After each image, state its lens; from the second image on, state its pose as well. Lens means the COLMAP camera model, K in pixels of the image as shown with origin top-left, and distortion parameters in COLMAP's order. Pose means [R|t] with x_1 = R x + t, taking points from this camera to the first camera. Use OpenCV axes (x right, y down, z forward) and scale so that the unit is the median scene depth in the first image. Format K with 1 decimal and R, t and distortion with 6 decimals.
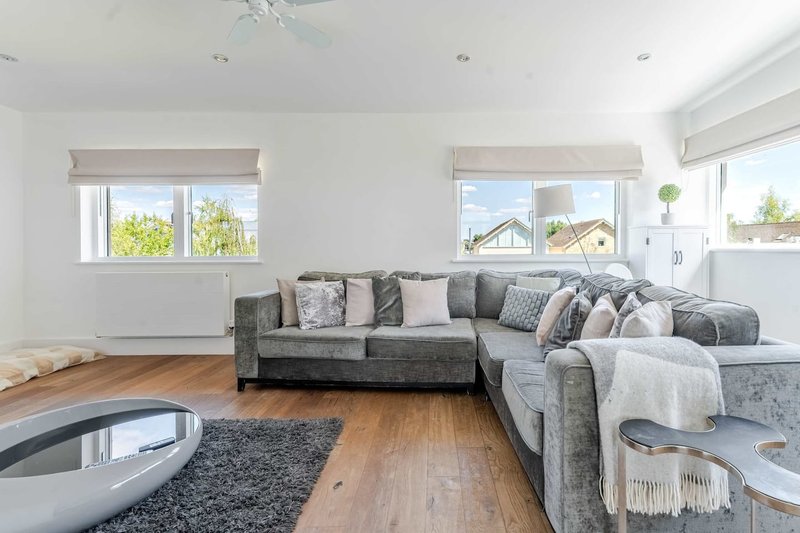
lens RADIAL K [[353.2, 0, 414.2], [0, 353.2, 244.7], [0, 0, 1]] dist [0.001321, 0.000039]
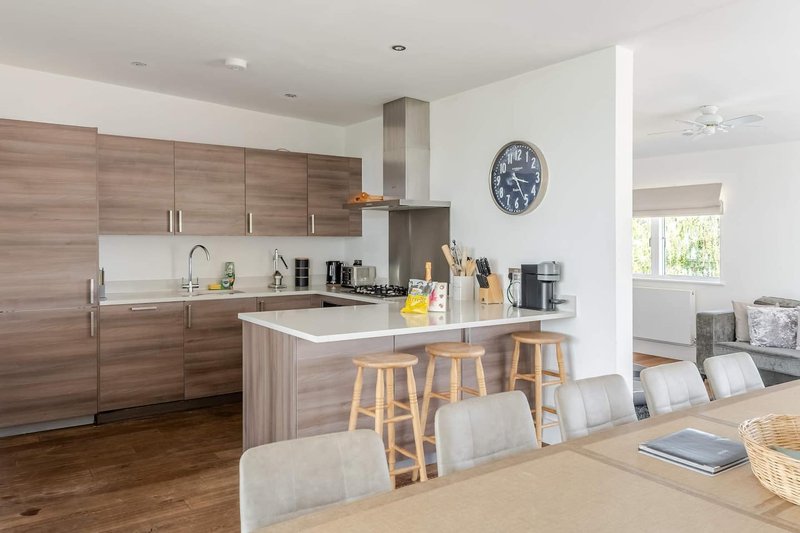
lens RADIAL K [[589.1, 0, 399.8], [0, 589.1, 244.3], [0, 0, 1]] dist [-0.015576, -0.003096]
pose [[0.562847, 0.010928, -0.826489, 0.592745], [0.003895, 0.999866, 0.015873, -0.125844], [0.826552, -0.012153, 0.562729, -1.004135]]
